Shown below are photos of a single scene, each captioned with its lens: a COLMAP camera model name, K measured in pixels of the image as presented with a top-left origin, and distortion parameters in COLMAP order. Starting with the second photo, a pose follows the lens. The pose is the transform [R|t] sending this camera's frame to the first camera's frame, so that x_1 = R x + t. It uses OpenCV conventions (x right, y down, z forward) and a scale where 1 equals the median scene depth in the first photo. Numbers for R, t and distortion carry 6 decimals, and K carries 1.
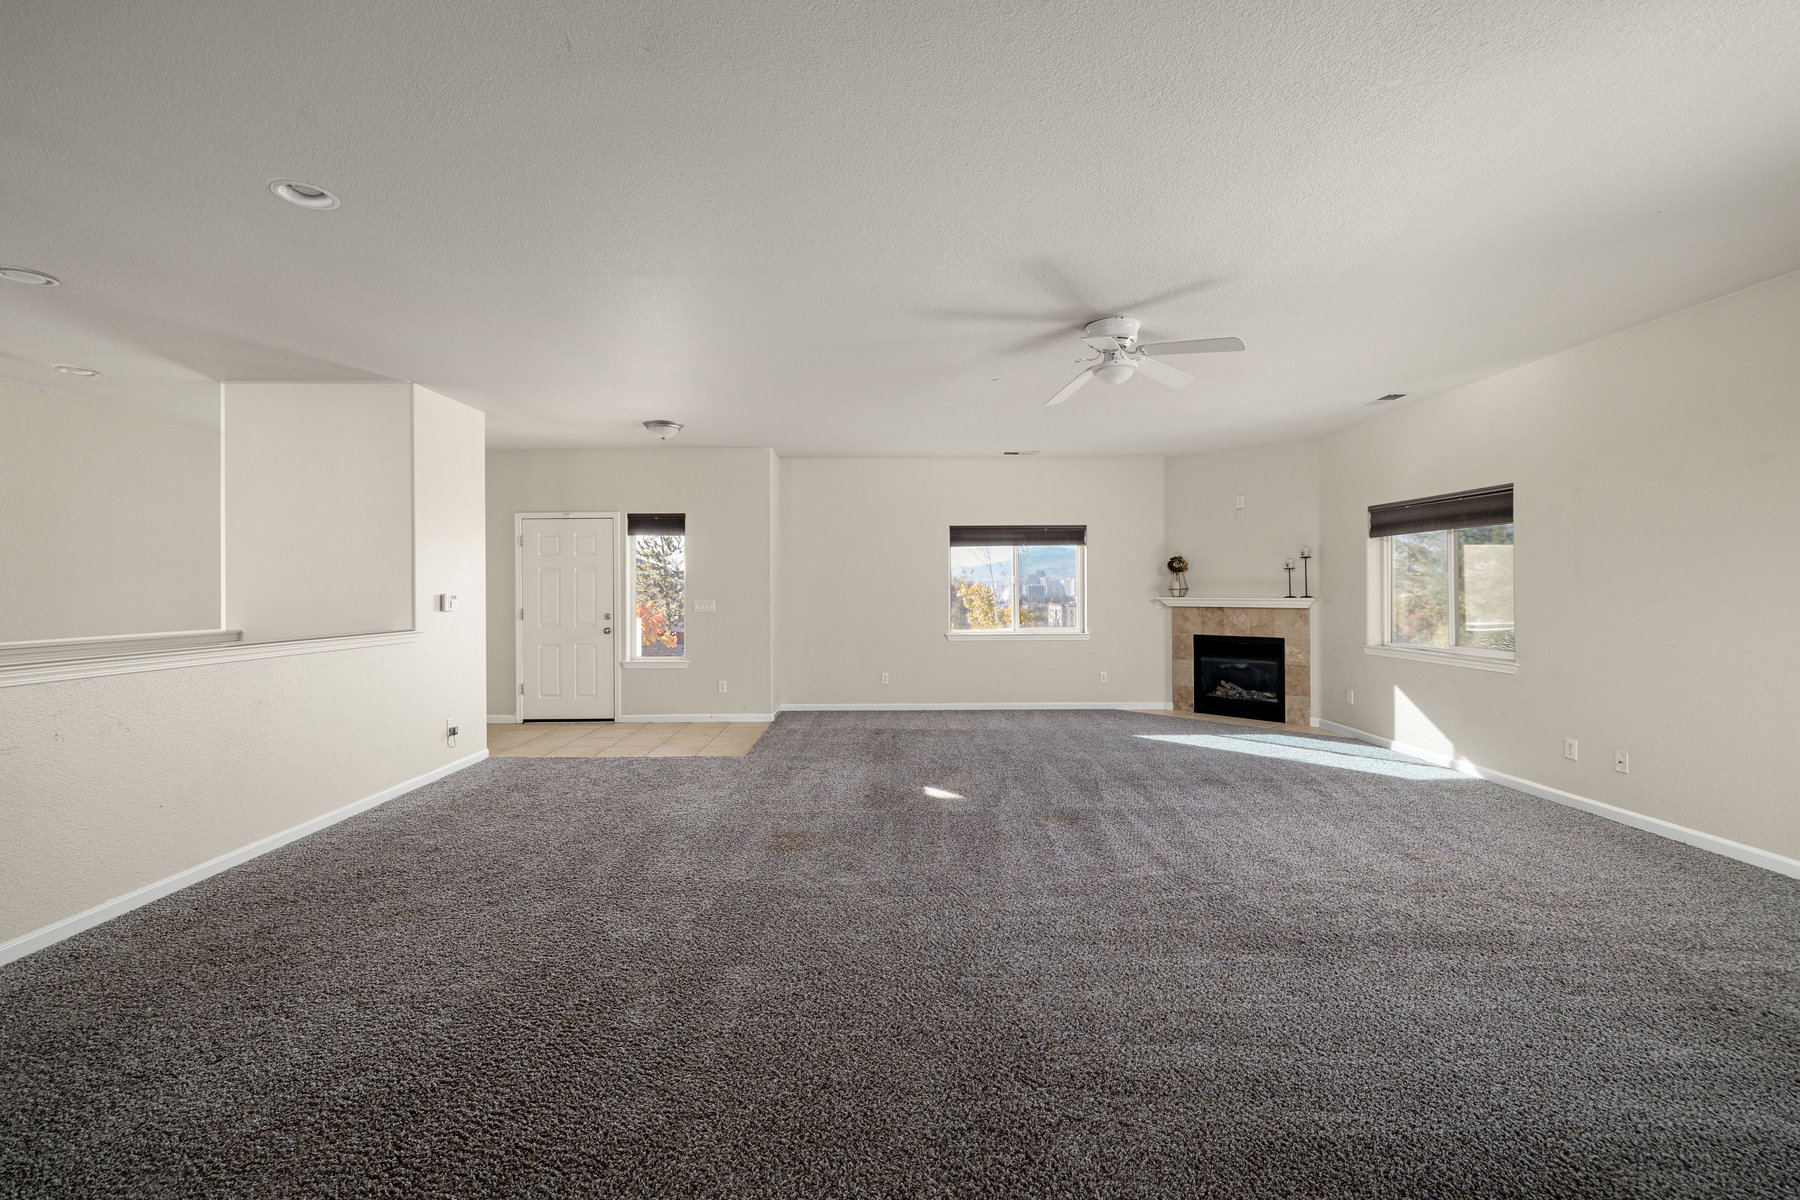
lens RADIAL K [[755.0, 0, 883.9], [0, 755.0, 588.5], [0, 0, 1]] dist [-0.001404, -0.000145]
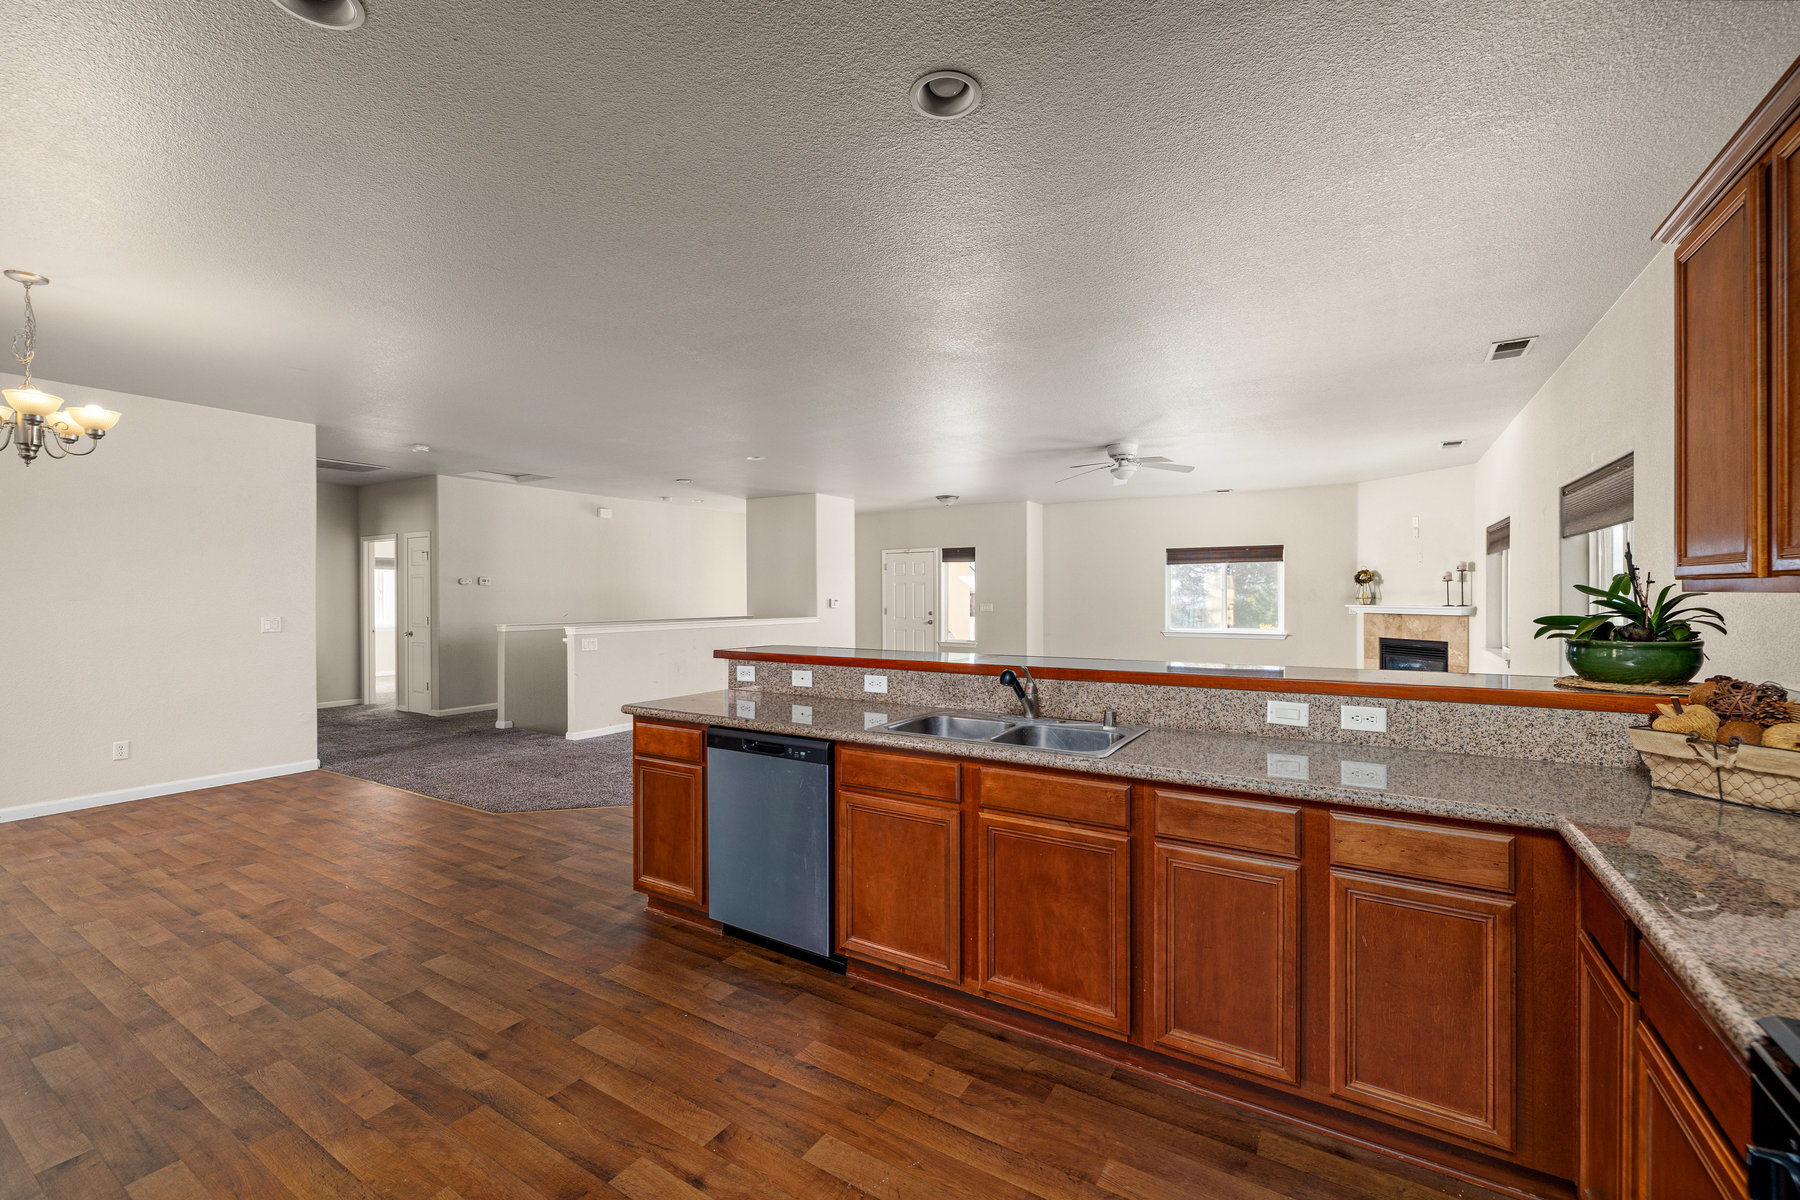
lens RADIAL K [[755.0, 0, 883.9], [0, 755.0, 588.5], [0, 0, 1]] dist [-0.001404, -0.000145]
pose [[0.840264, -0.001355, -0.542177, 0.412429], [-0.001157, 0.999990, -0.004292, -0.008218], [0.542177, 0.004234, 0.840254, -0.390964]]
